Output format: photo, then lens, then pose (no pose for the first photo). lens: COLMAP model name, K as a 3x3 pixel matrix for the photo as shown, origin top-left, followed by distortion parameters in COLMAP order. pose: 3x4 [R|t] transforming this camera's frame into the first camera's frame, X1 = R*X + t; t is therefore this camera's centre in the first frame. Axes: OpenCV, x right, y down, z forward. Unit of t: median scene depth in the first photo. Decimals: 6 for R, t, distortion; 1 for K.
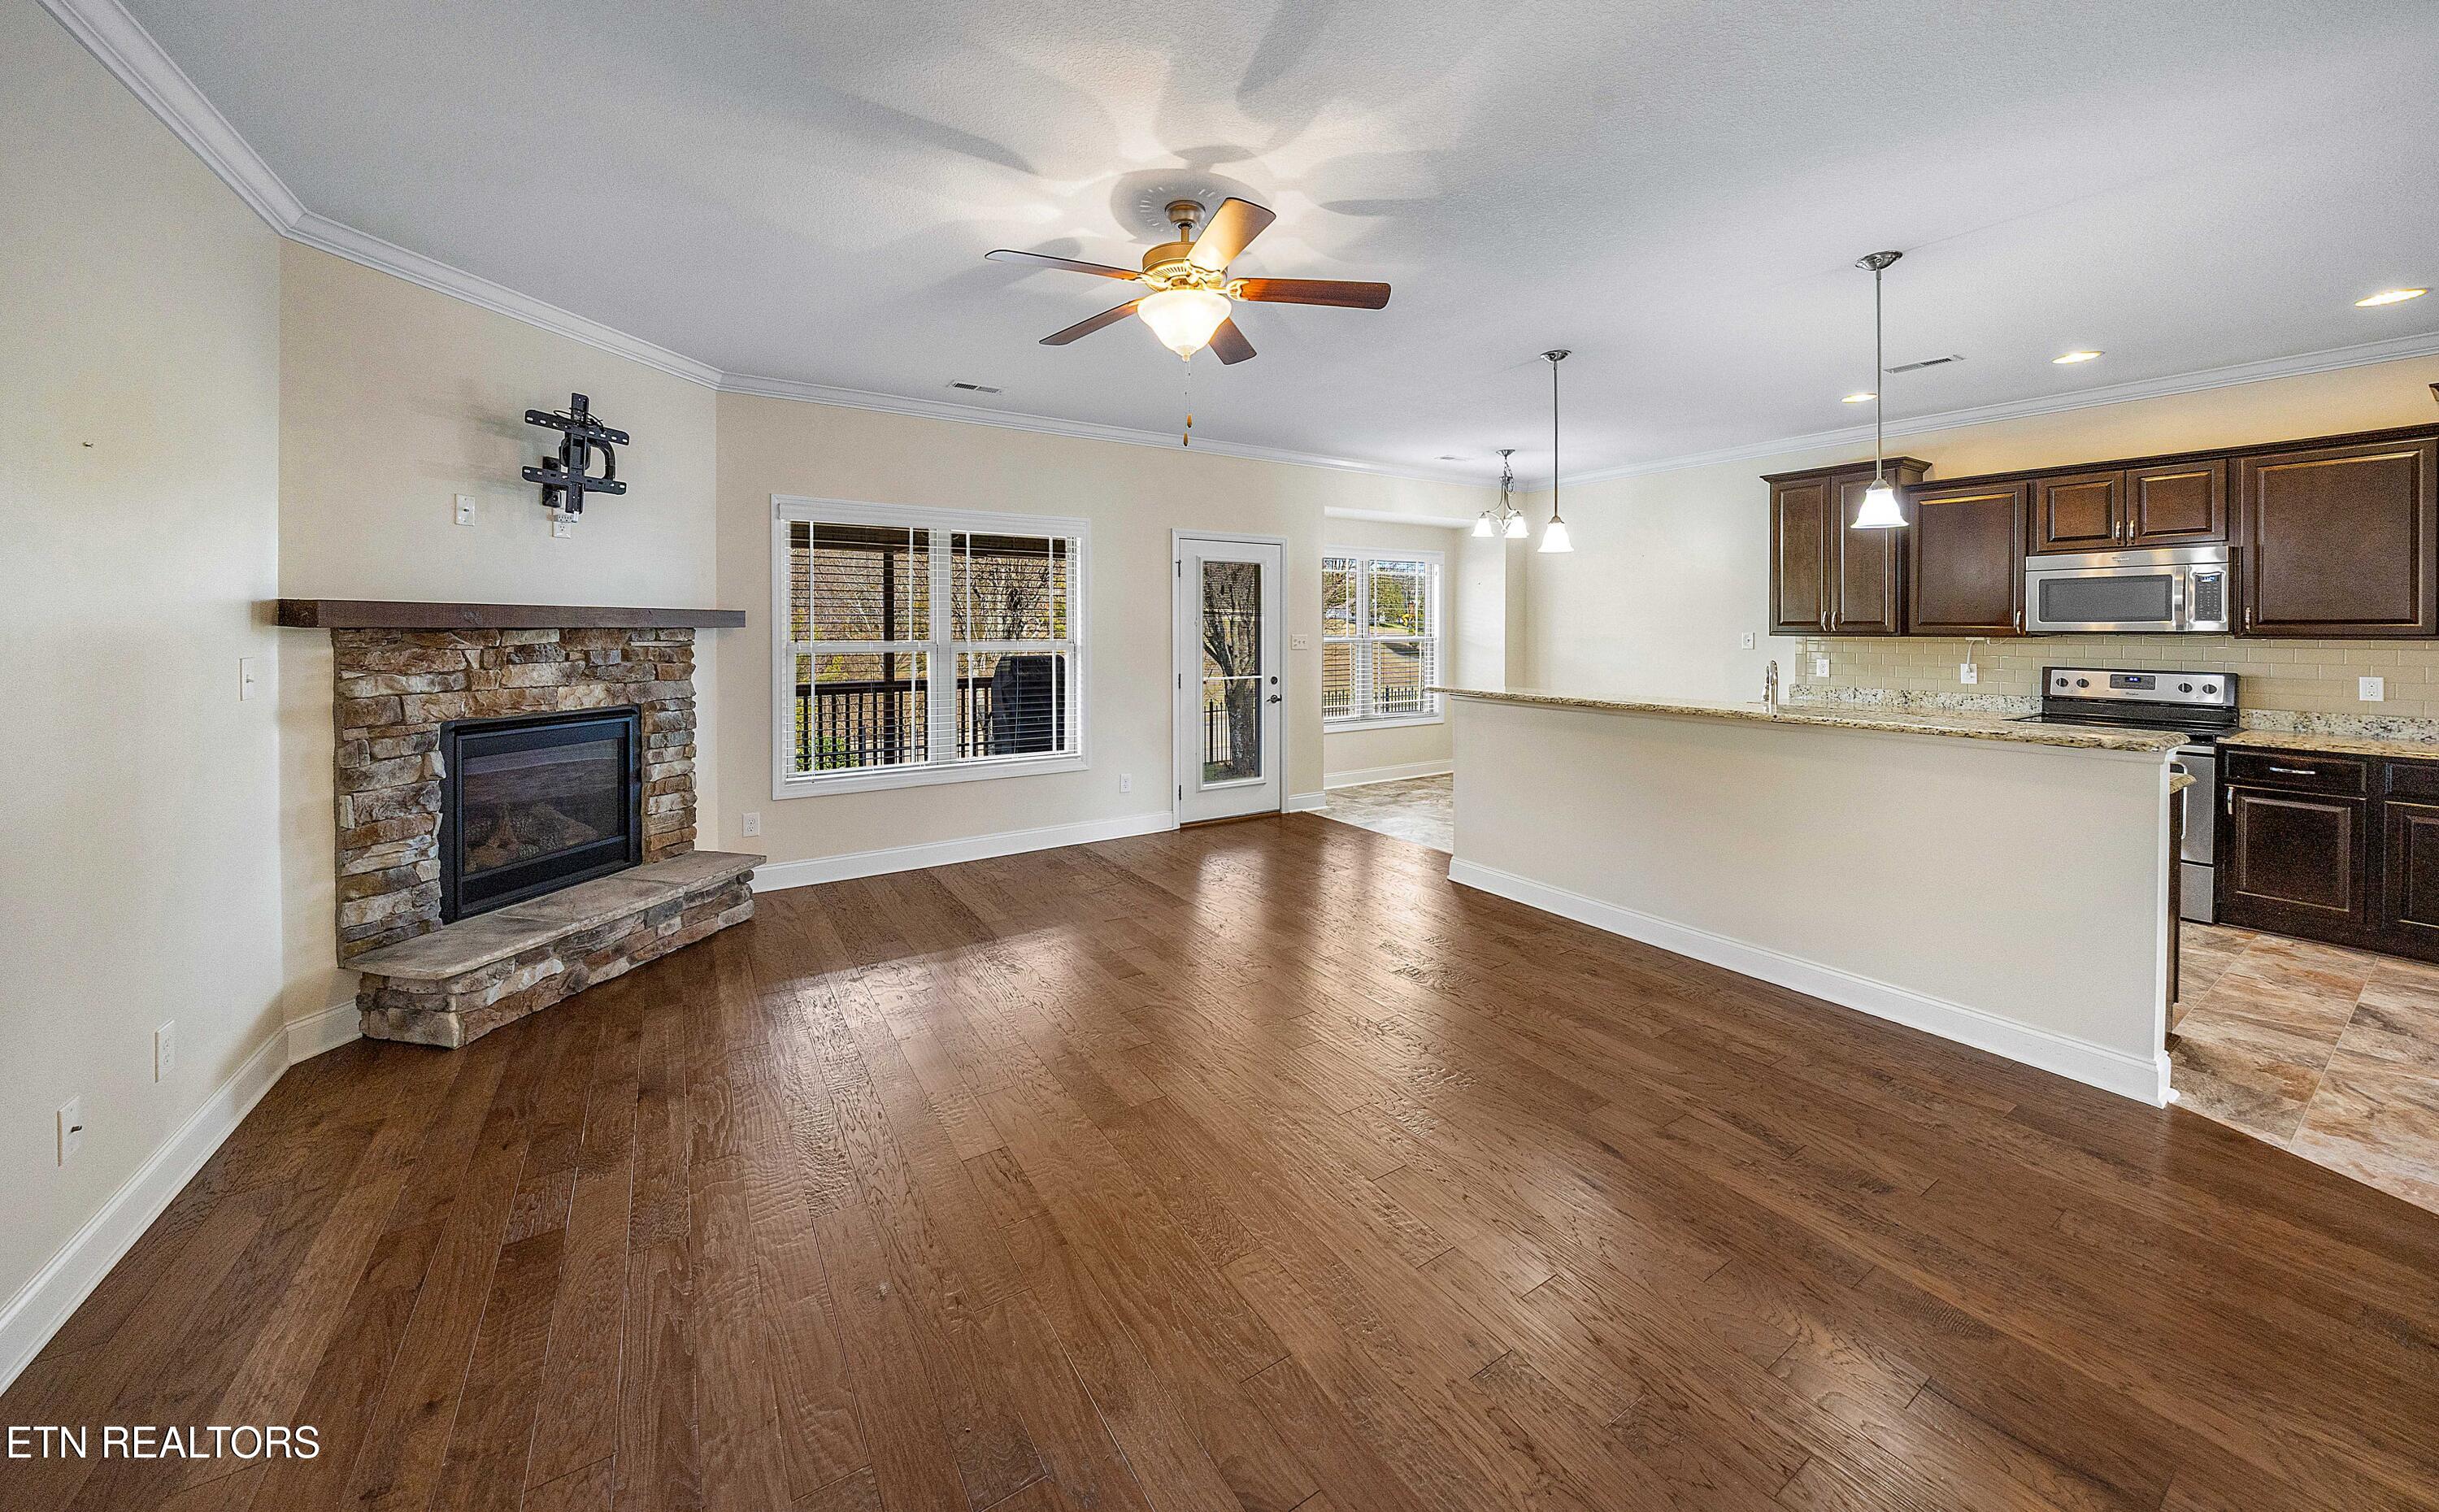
lens RADIAL K [[854.8, 0, 1218.6], [0, 854.8, 631.7], [0, 0, 1]] dist [-0.000934, -0.000079]
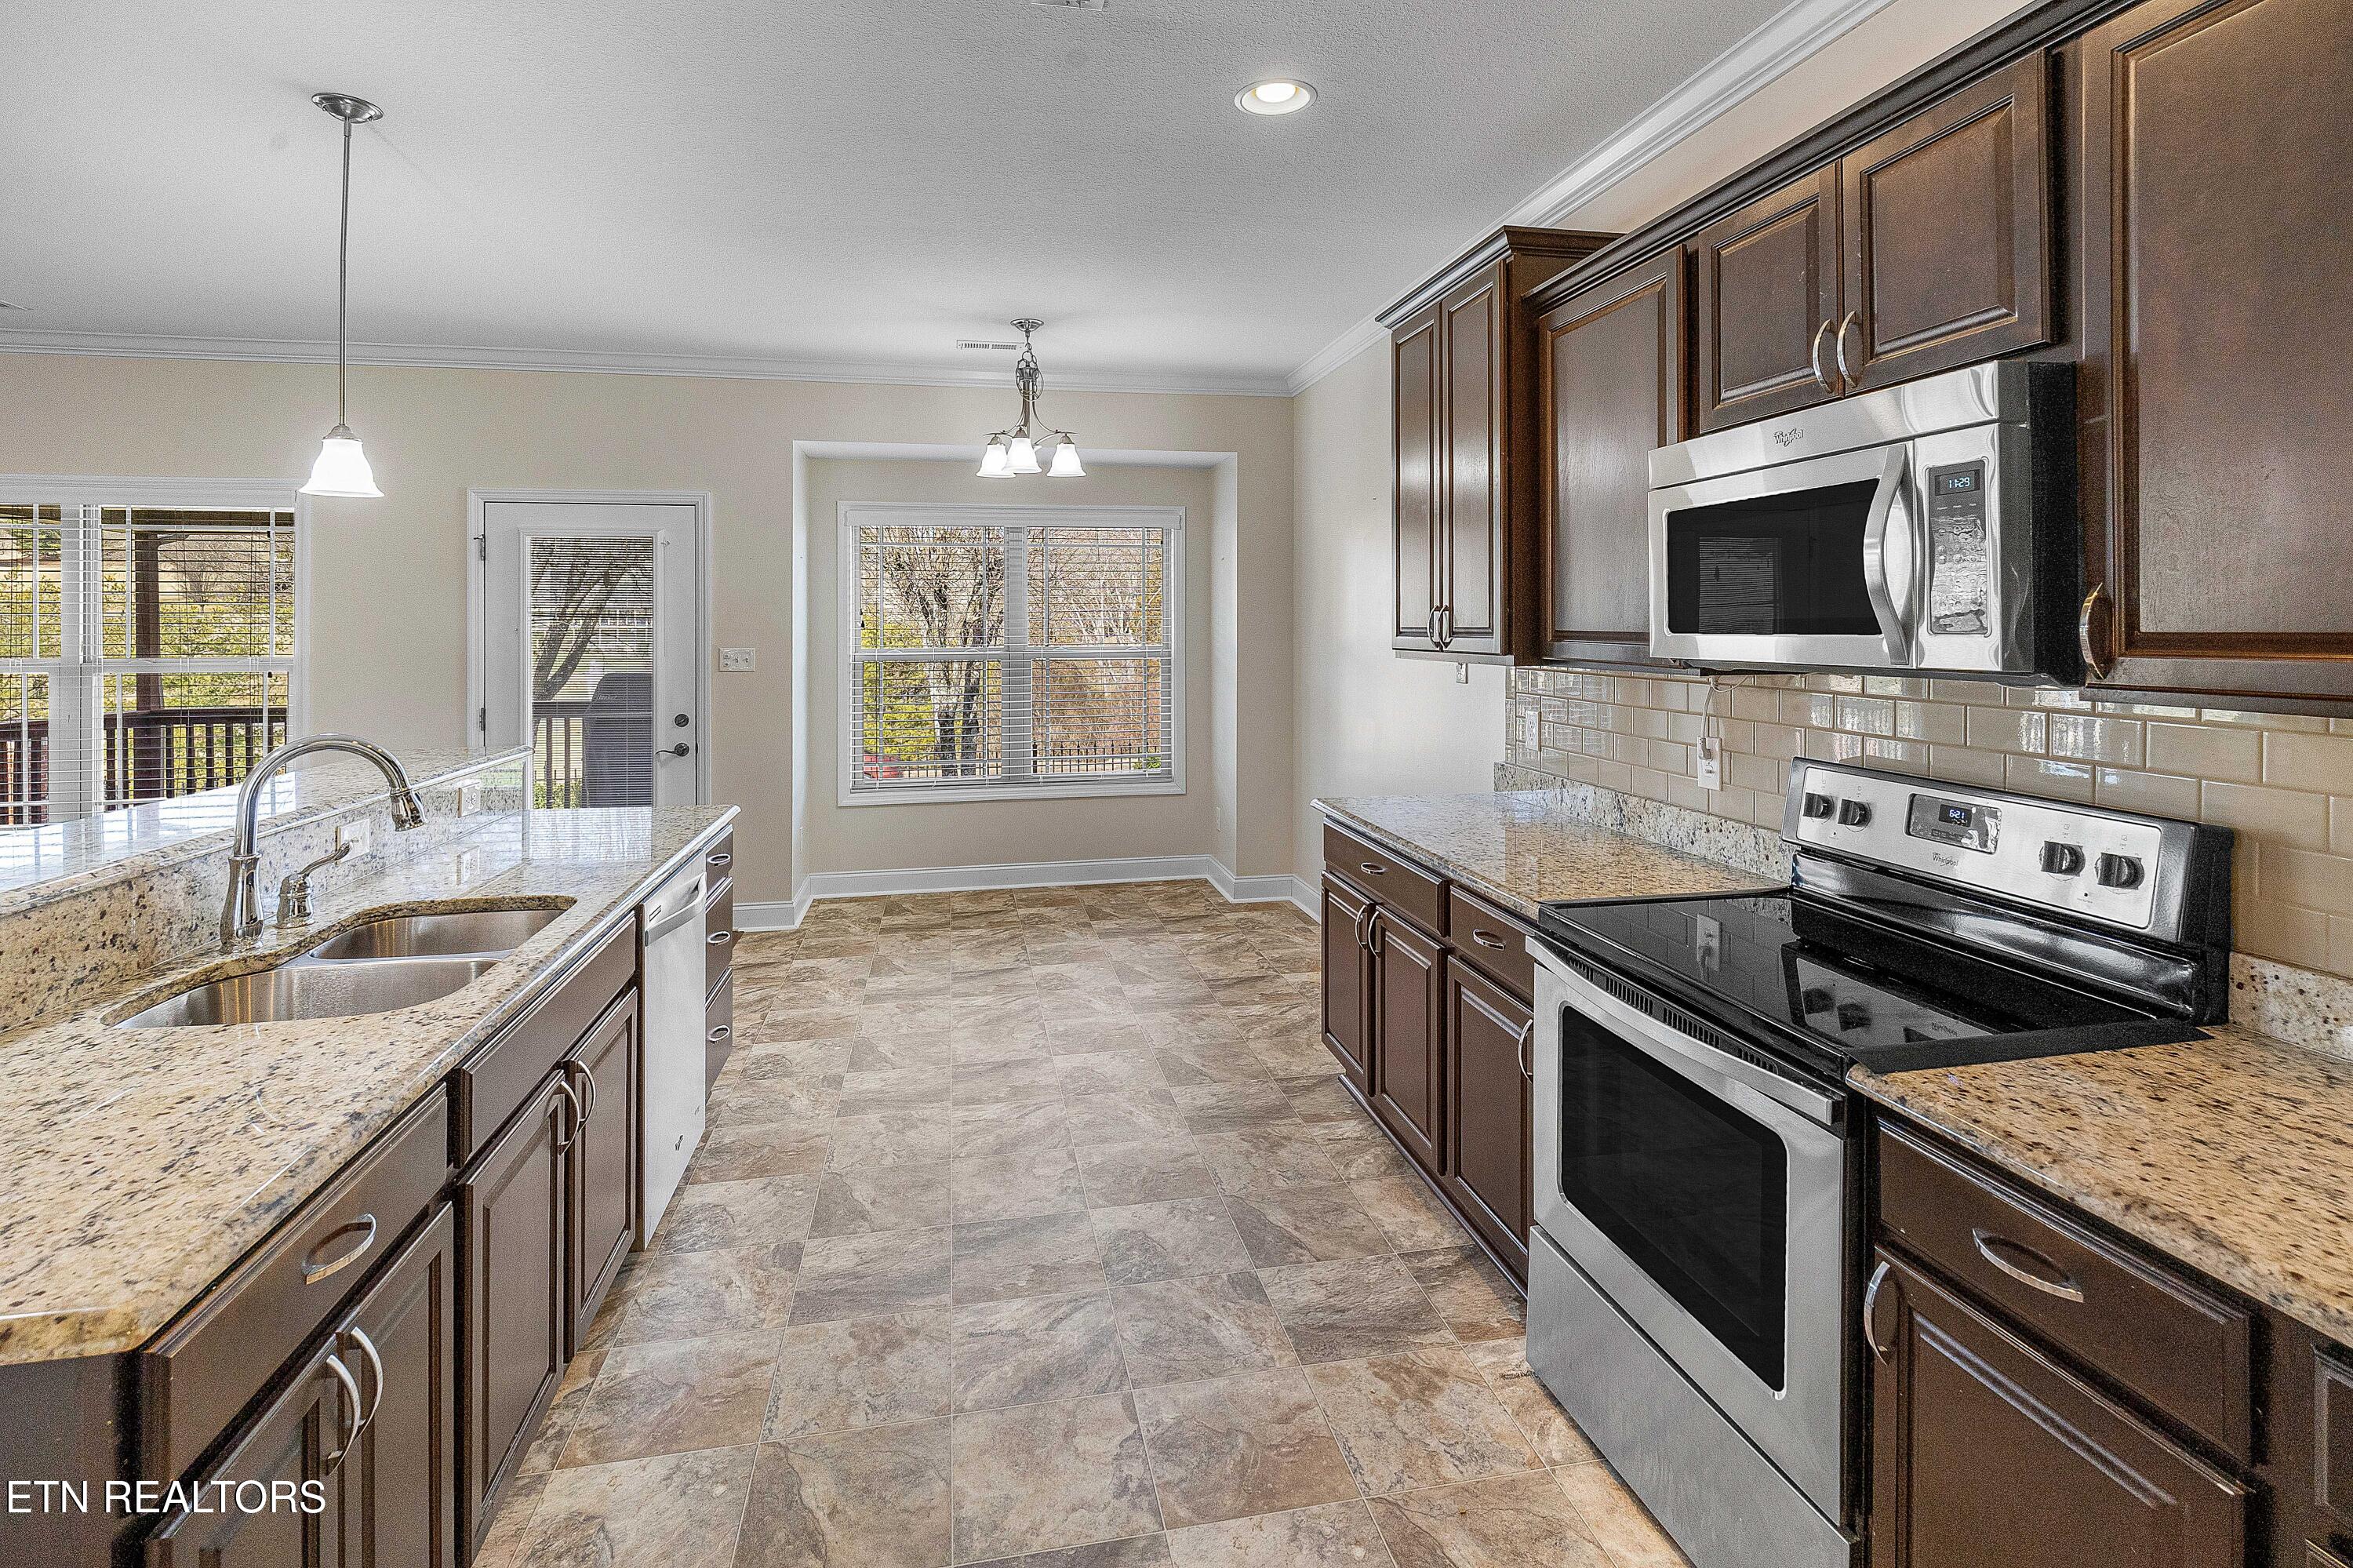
lens RADIAL K [[1085.1, 0, 1172.0], [0, 1085.1, 618.8], [0, 0, 1]] dist [0.000873, -0.000008]
pose [[0.932651, -0.004870, -0.360747, 1.036419], [0.001158, 0.999944, -0.010505, -0.014182], [0.360778, 0.009380, 0.932605, 0.567893]]
